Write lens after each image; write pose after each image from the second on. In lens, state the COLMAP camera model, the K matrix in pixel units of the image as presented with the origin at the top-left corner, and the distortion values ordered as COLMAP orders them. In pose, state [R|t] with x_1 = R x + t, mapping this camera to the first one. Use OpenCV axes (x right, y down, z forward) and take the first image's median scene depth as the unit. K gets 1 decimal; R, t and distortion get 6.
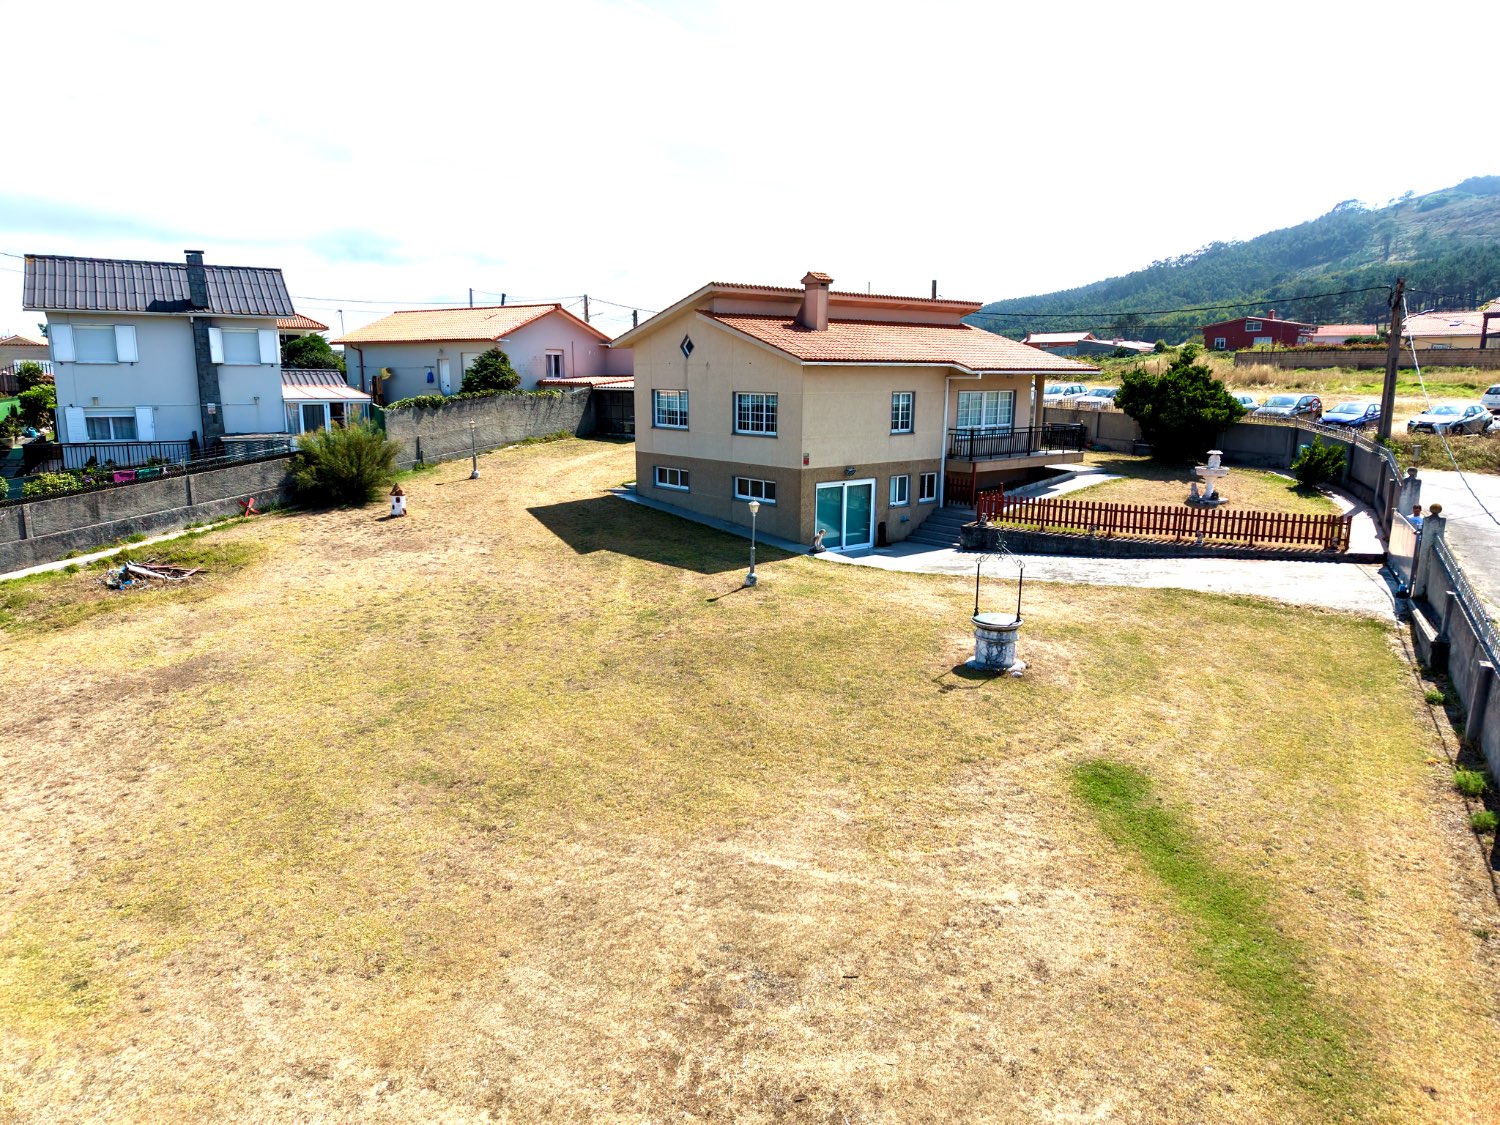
lens RADIAL K [[1025.0, 0, 742.9], [0, 1025.0, 567.7], [0, 0, 1]] dist [0.027182, -0.022563]
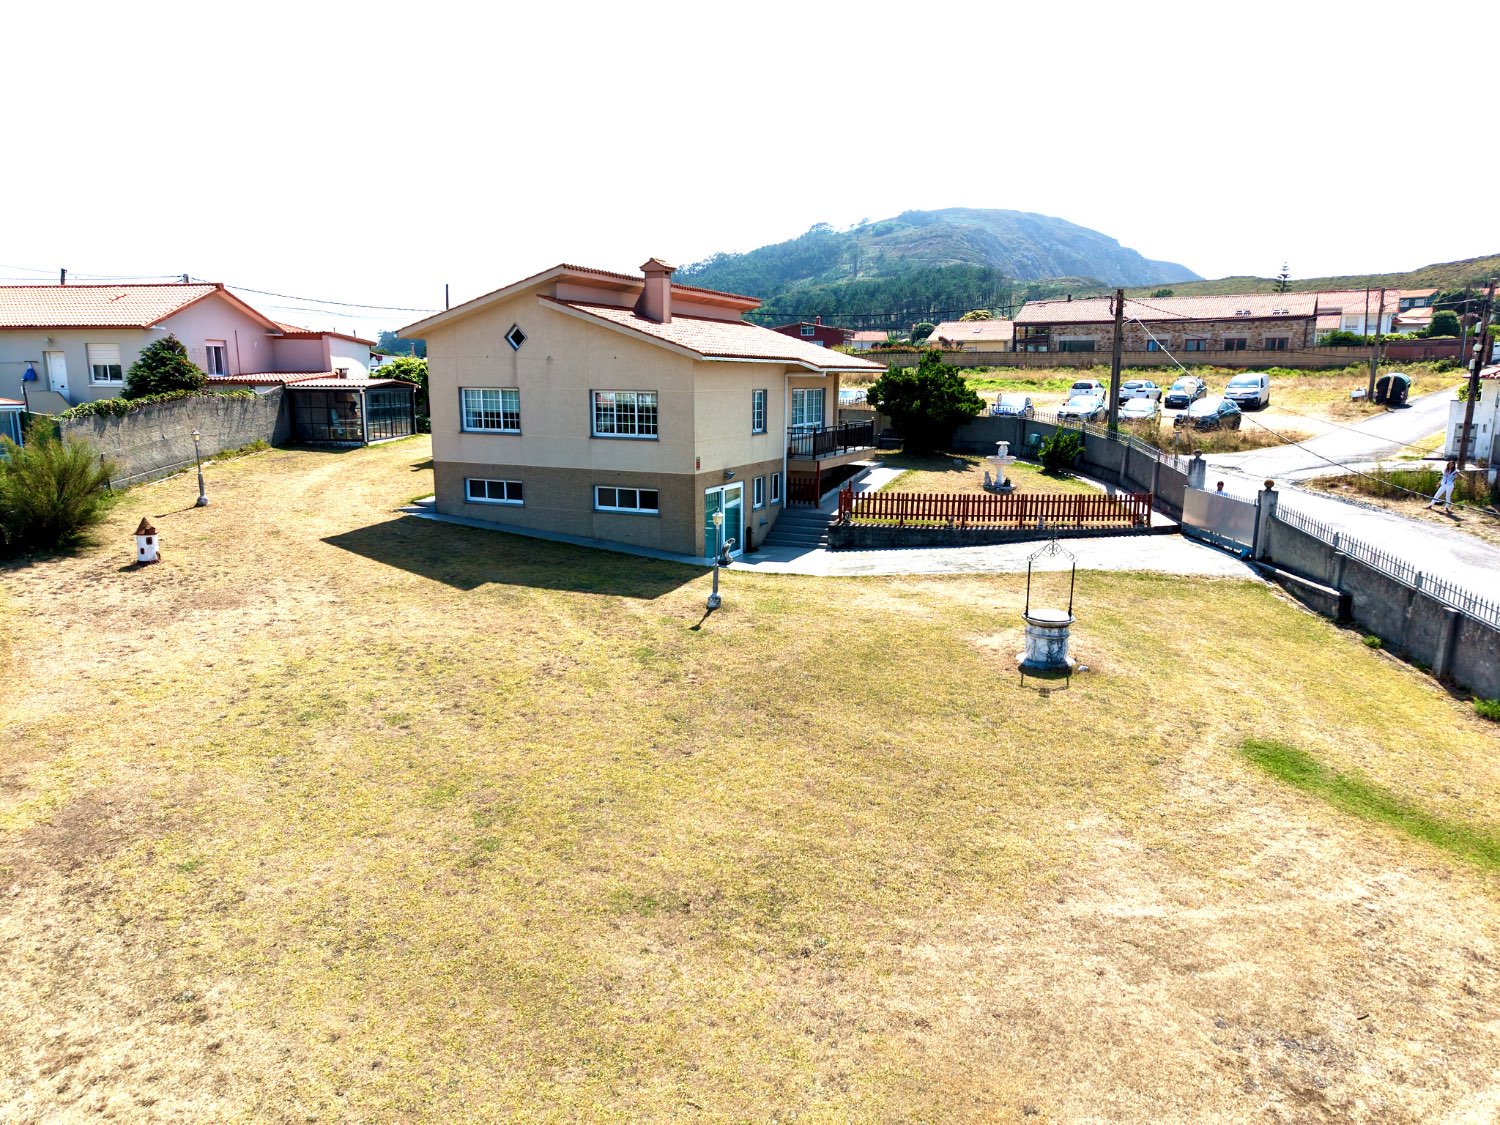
lens RADIAL K [[1025.0, 0, 749.0], [0, 1025.0, 566.1], [0, 0, 1]] dist [0.027182, -0.022563]
pose [[0.892712, -0.083953, 0.442739, -0.382569], [0.084293, 0.996261, 0.018949, -0.034846], [-0.442675, 0.020404, 0.896450, 0.202673]]
